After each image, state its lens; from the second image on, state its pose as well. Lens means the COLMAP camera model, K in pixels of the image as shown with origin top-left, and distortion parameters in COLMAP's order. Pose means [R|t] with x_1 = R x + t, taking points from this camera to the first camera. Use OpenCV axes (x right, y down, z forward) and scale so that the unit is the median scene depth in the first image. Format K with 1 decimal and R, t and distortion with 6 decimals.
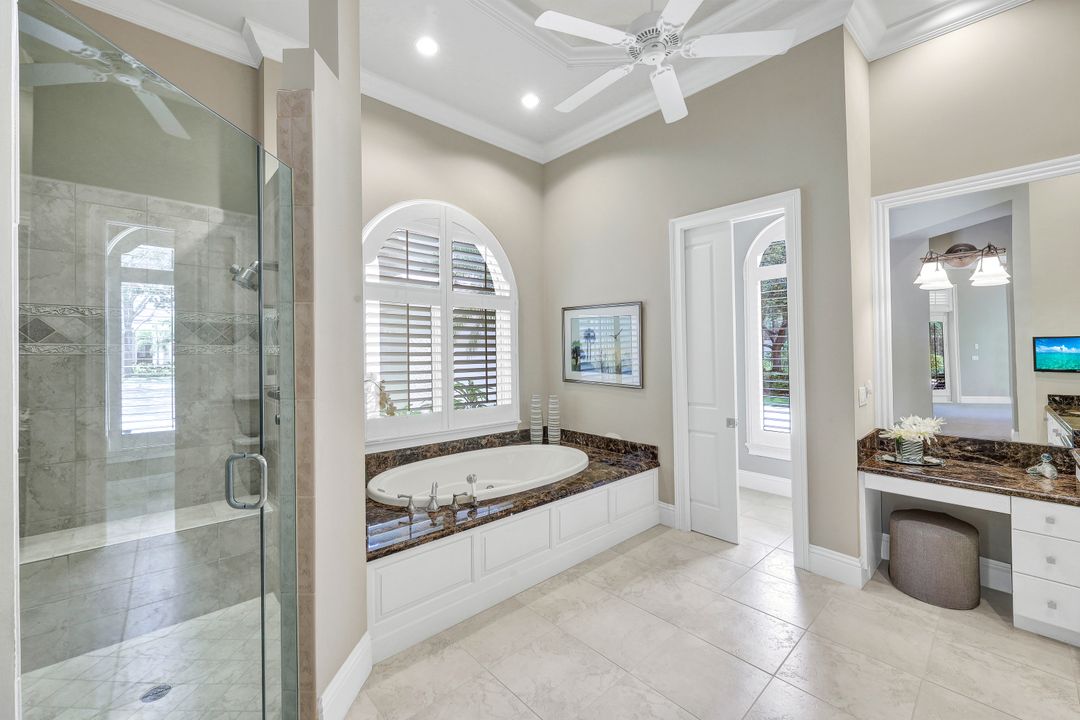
lens RADIAL K [[434.2, 0, 536.2], [0, 434.2, 349.5], [0, 0, 1]] dist [-0.002635, -0.000146]
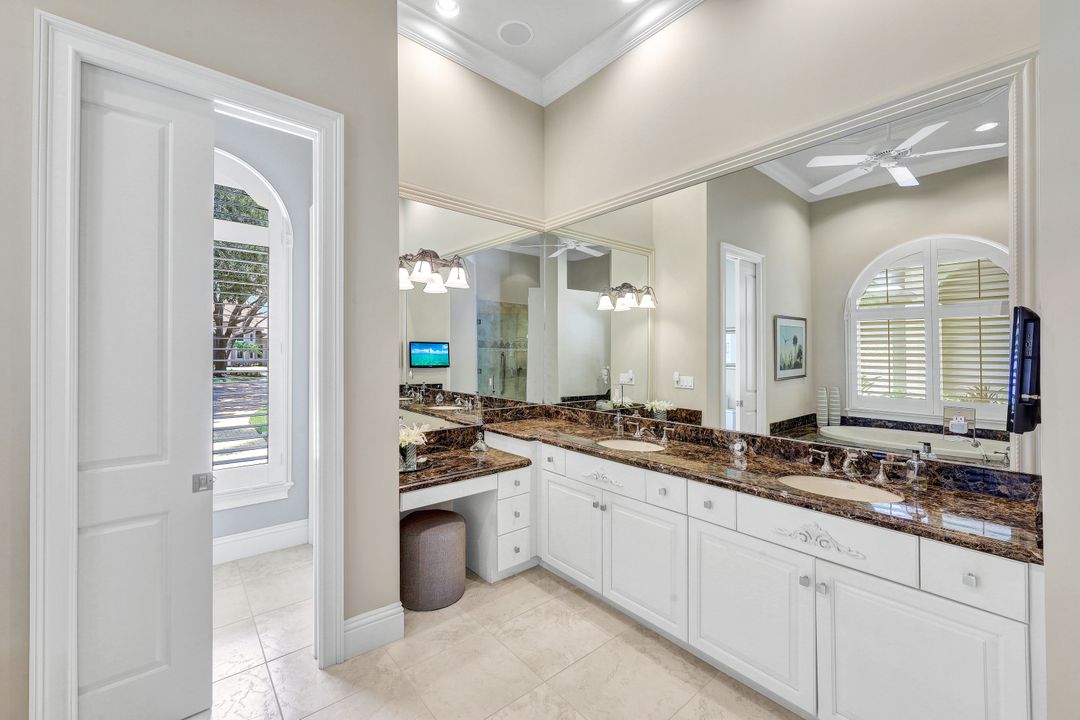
lens RADIAL K [[434.2, 0, 536.2], [0, 434.2, 349.5], [0, 0, 1]] dist [-0.002635, -0.000146]
pose [[0.051845, 0.013800, 0.998560, -0.072518], [-0.008659, 0.999873, -0.013368, 0.013441], [-0.998618, -0.007953, 0.051958, 0.696669]]
